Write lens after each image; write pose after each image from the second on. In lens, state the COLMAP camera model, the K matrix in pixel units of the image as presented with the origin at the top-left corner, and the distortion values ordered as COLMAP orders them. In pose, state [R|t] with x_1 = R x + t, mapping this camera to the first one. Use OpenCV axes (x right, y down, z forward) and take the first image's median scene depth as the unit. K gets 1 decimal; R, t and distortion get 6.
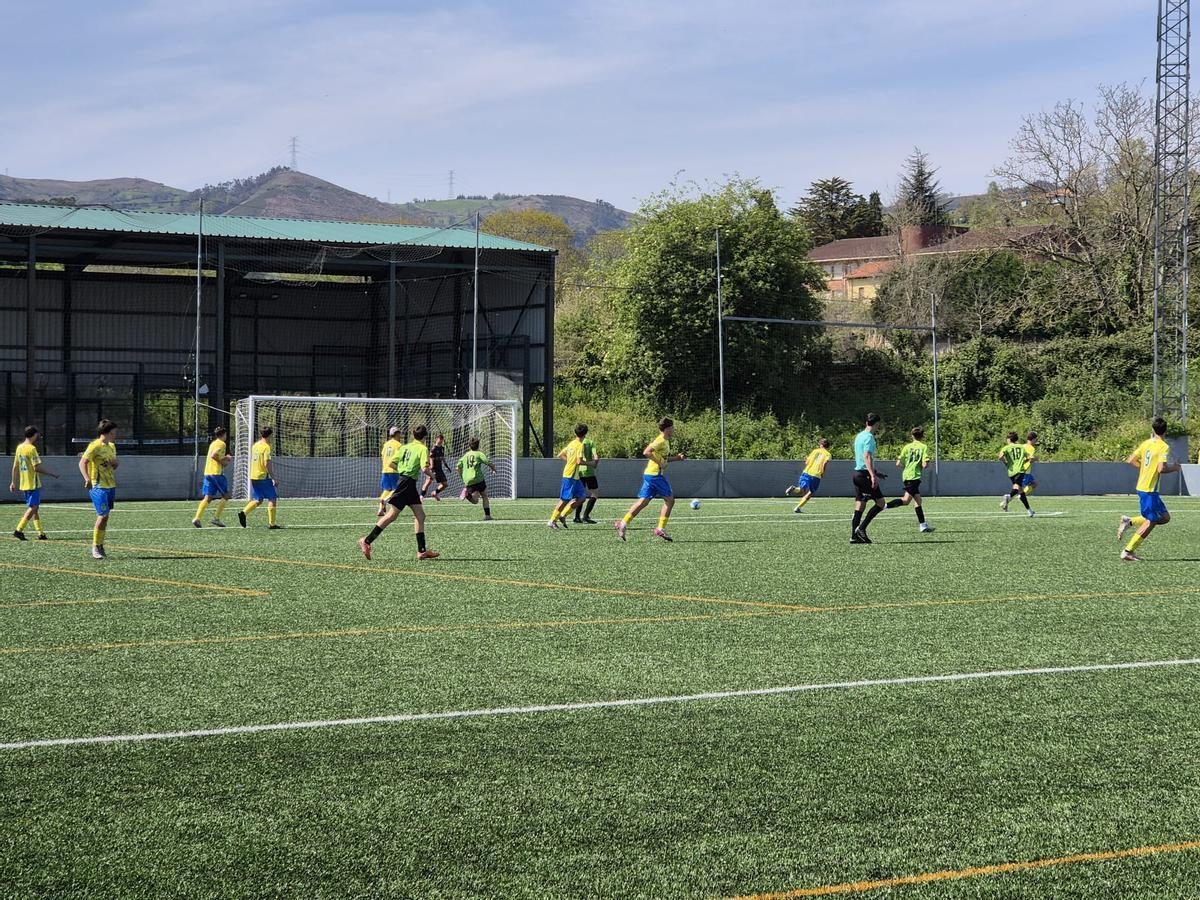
lens RADIAL K [[2766.6, 0, 600.1], [0, 2766.6, 366.6], [0, 0, 1]] dist [-0.238194, 3.103887]
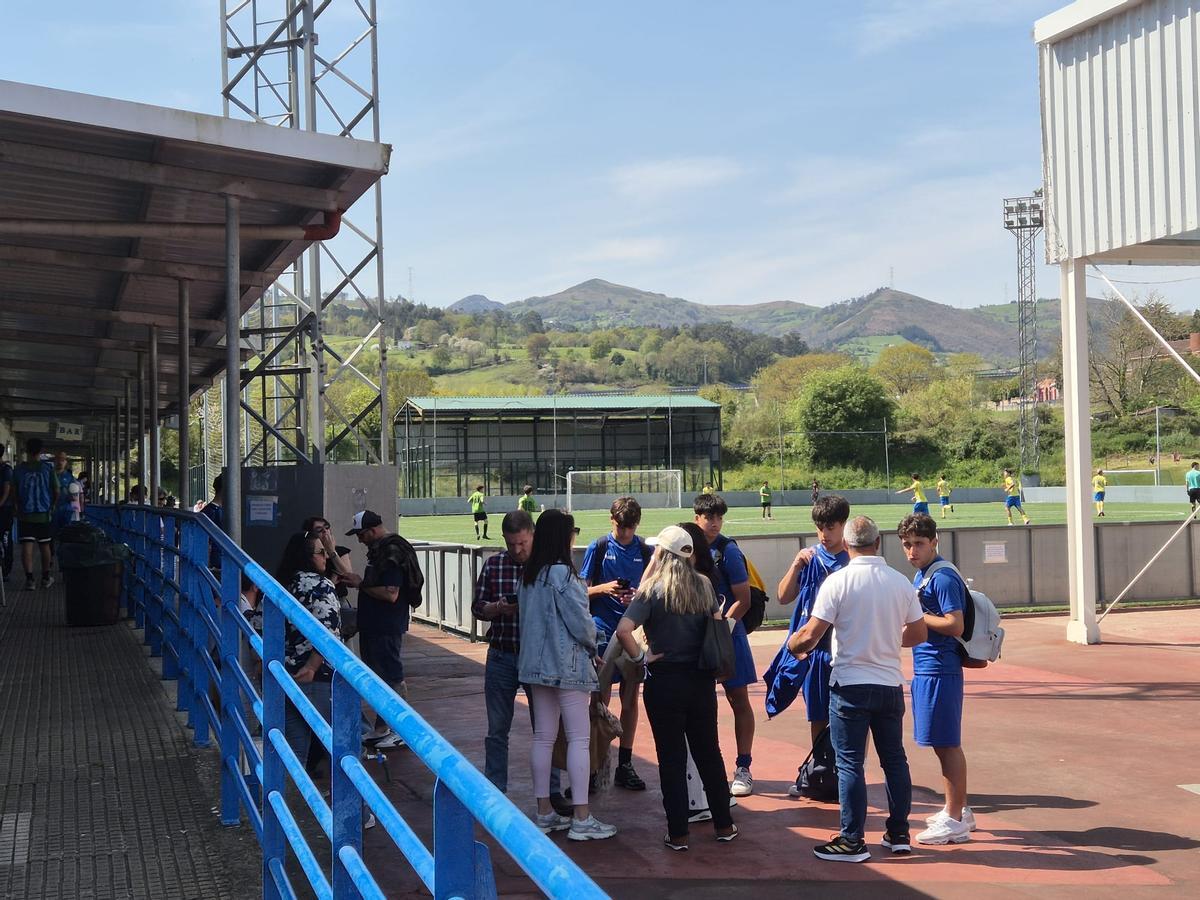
lens RADIAL K [[2186.4, 0, 600.0], [0, 2186.4, 450.0], [0, 0, 1]] dist [0.273615, -1.544603]
pose [[0.955217, -0.027982, -0.294580, 0.365094], [0.032890, 0.999390, 0.011720, -0.023999], [0.294072, -0.020884, 0.955555, -0.707954]]
